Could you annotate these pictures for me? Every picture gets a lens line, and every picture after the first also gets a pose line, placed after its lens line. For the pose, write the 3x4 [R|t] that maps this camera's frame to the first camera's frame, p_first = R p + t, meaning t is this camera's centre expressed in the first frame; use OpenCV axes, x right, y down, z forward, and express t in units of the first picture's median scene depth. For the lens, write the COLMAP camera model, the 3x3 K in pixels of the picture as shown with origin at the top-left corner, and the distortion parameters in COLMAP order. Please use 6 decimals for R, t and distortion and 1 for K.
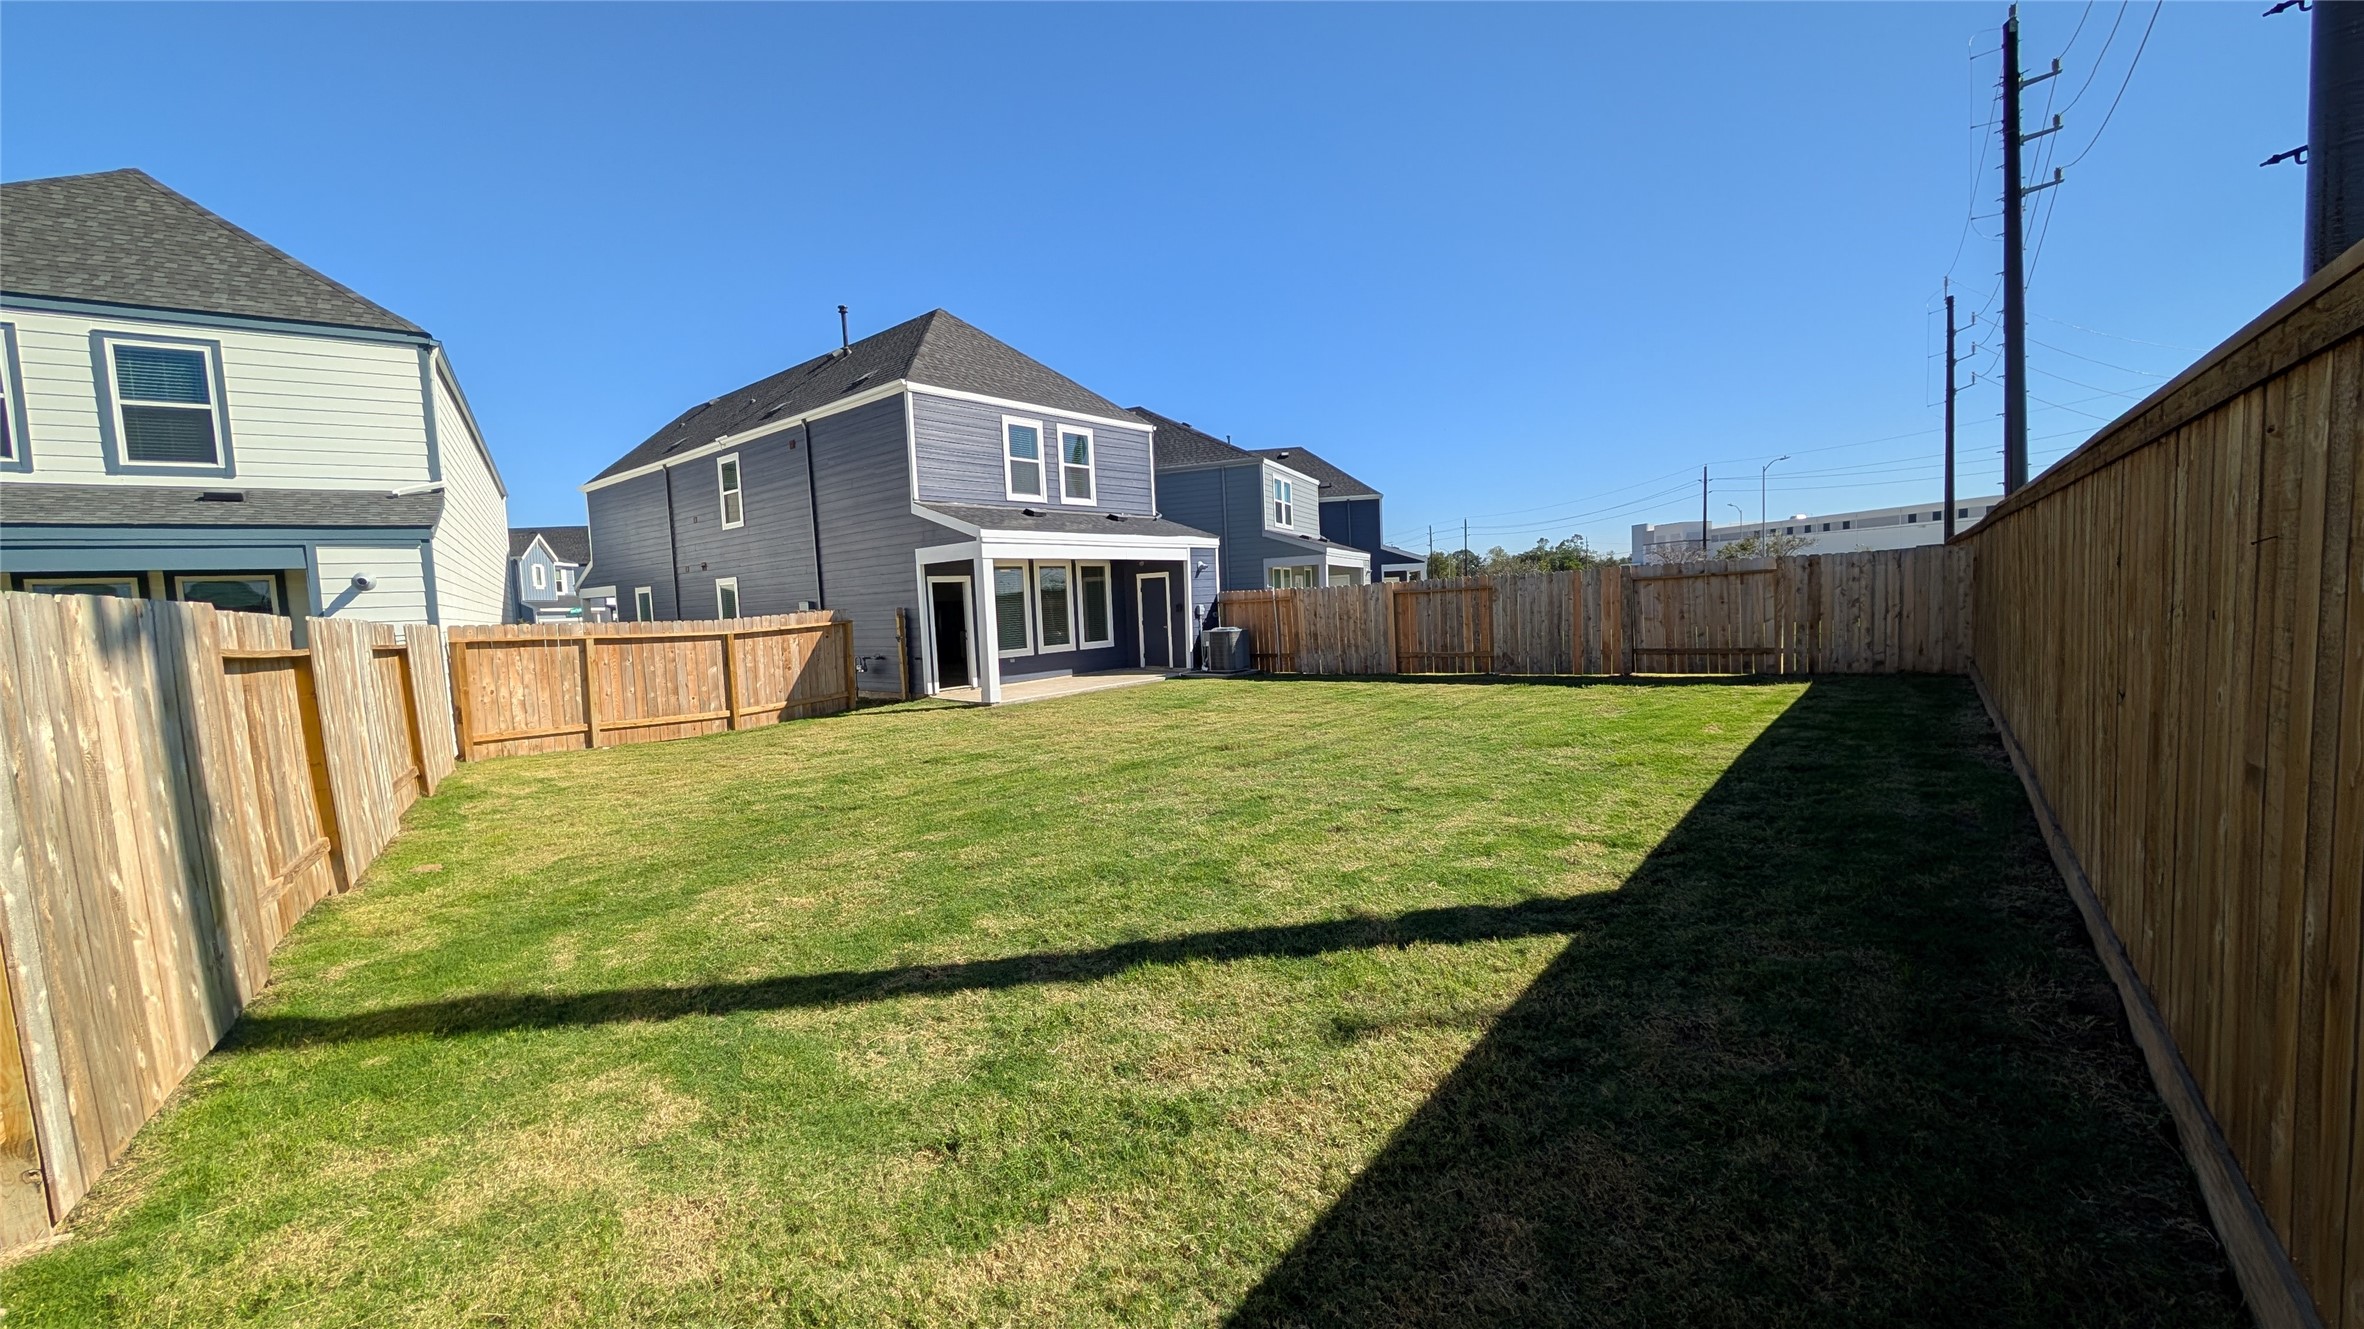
lens RADIAL K [[893.2, 0, 1173.9], [0, 893.2, 673.1], [0, 0, 1]] dist [0.003666, 0.000056]
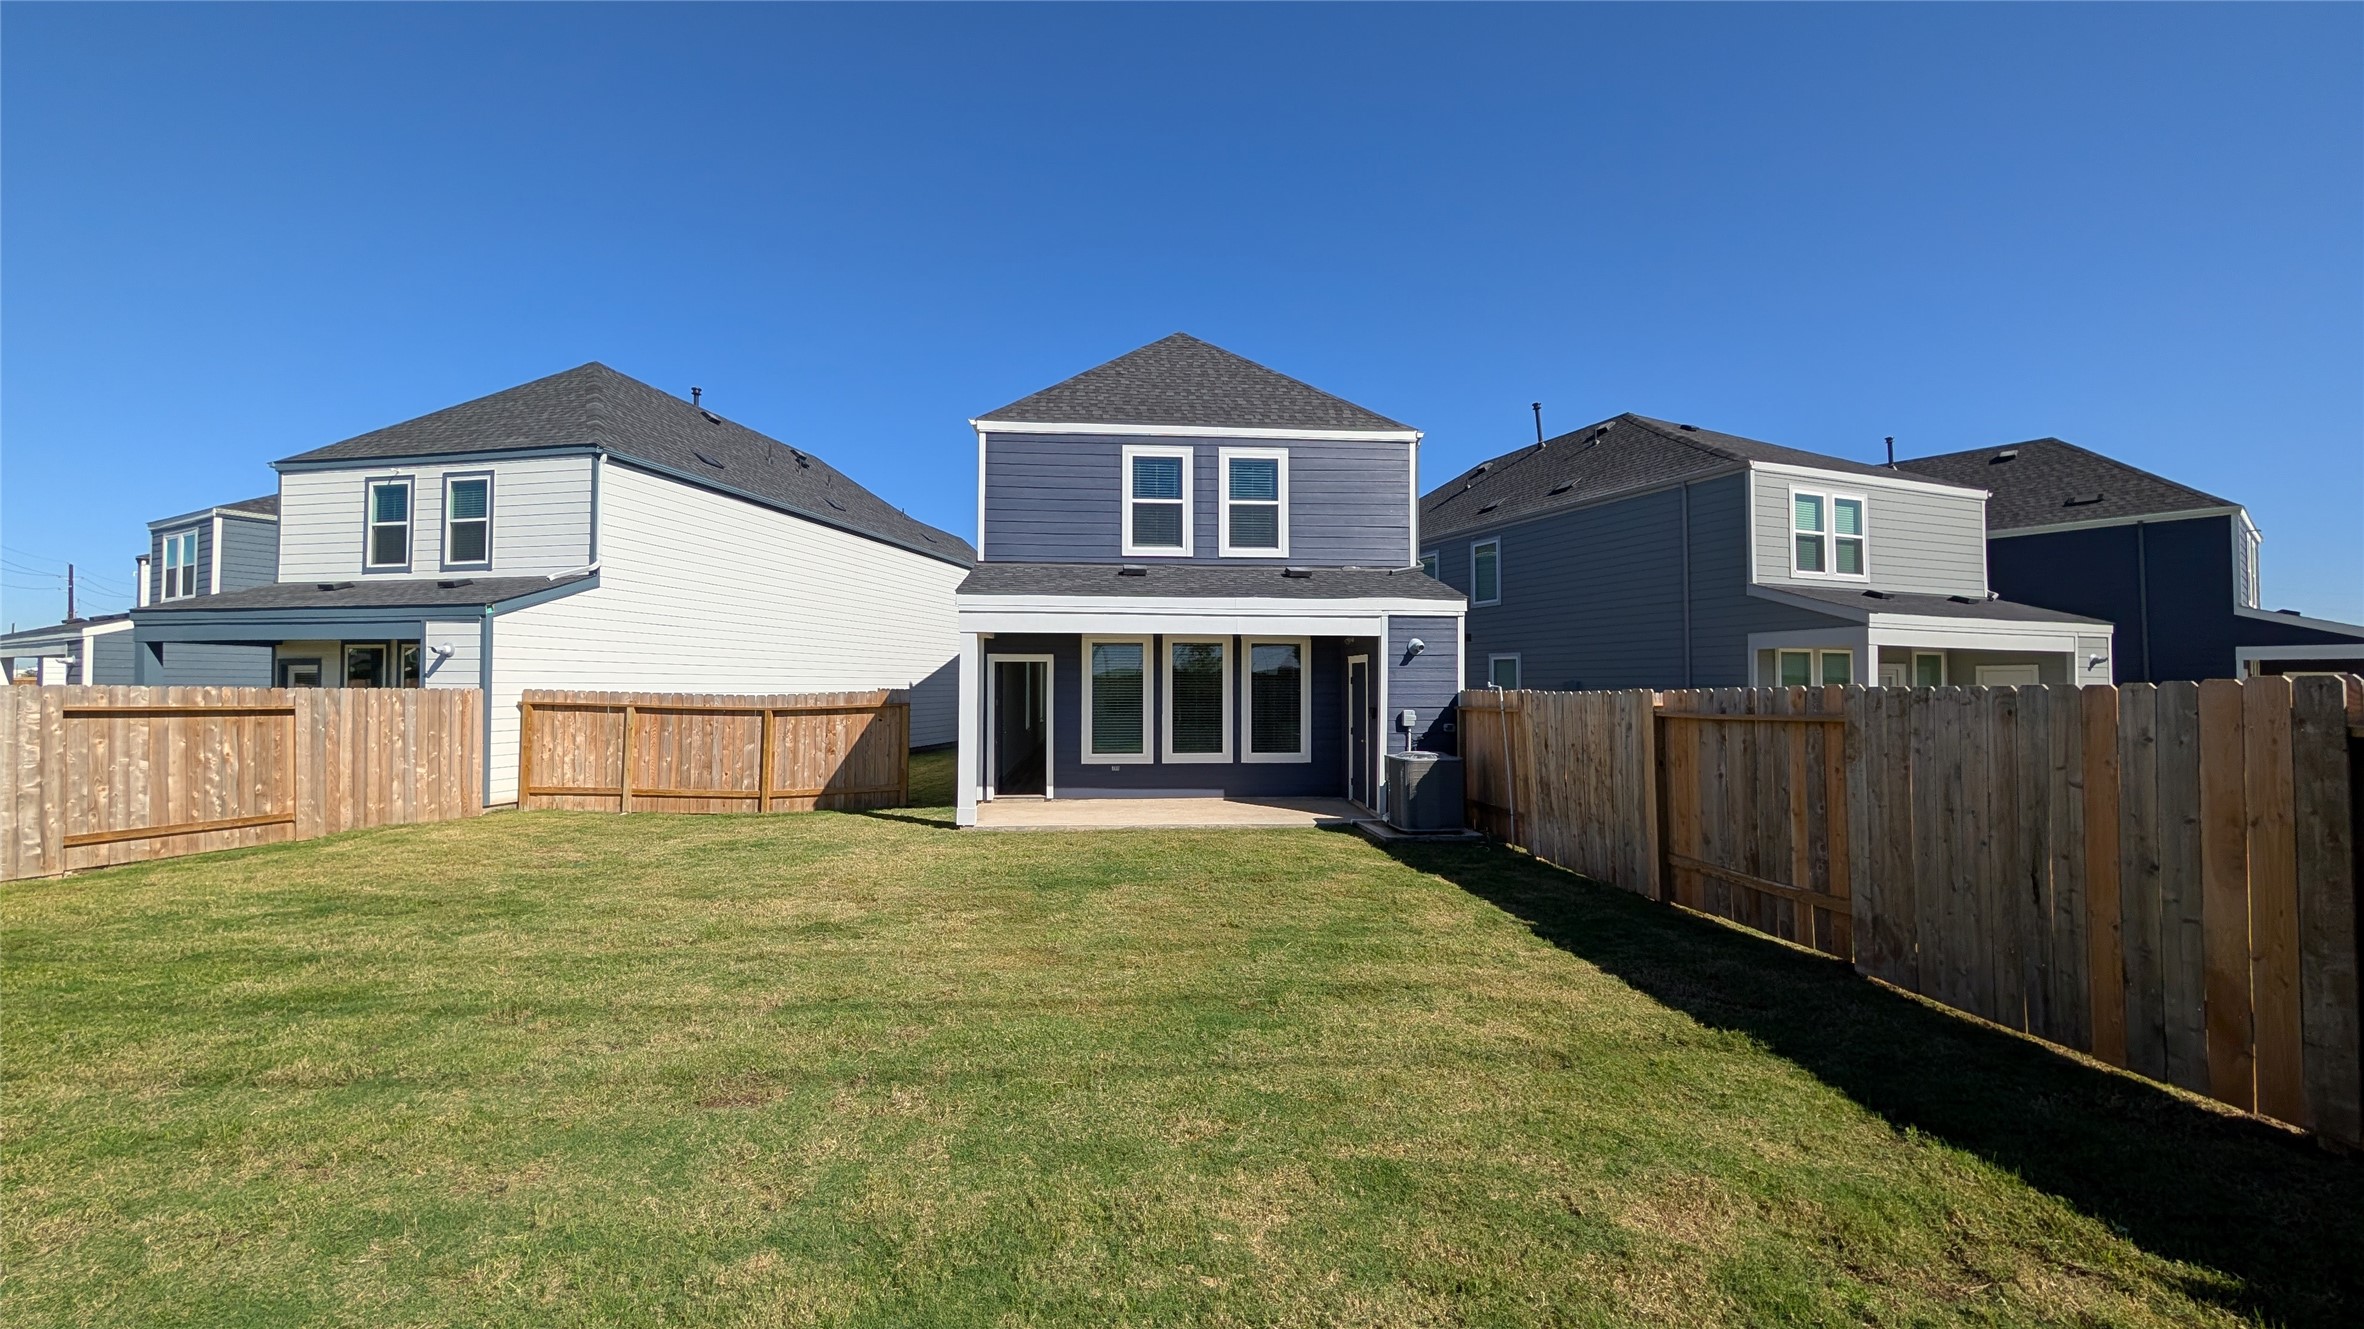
lens RADIAL K [[893.2, 0, 1180.8], [0, 893.2, 660.8], [0, 0, 1]] dist [0.003666, 0.000056]
pose [[0.697596, 0.027534, -0.715962, 0.382881], [-0.093561, 0.994206, -0.052926, -0.068187], [0.710356, 0.103908, 0.696130, 0.507511]]
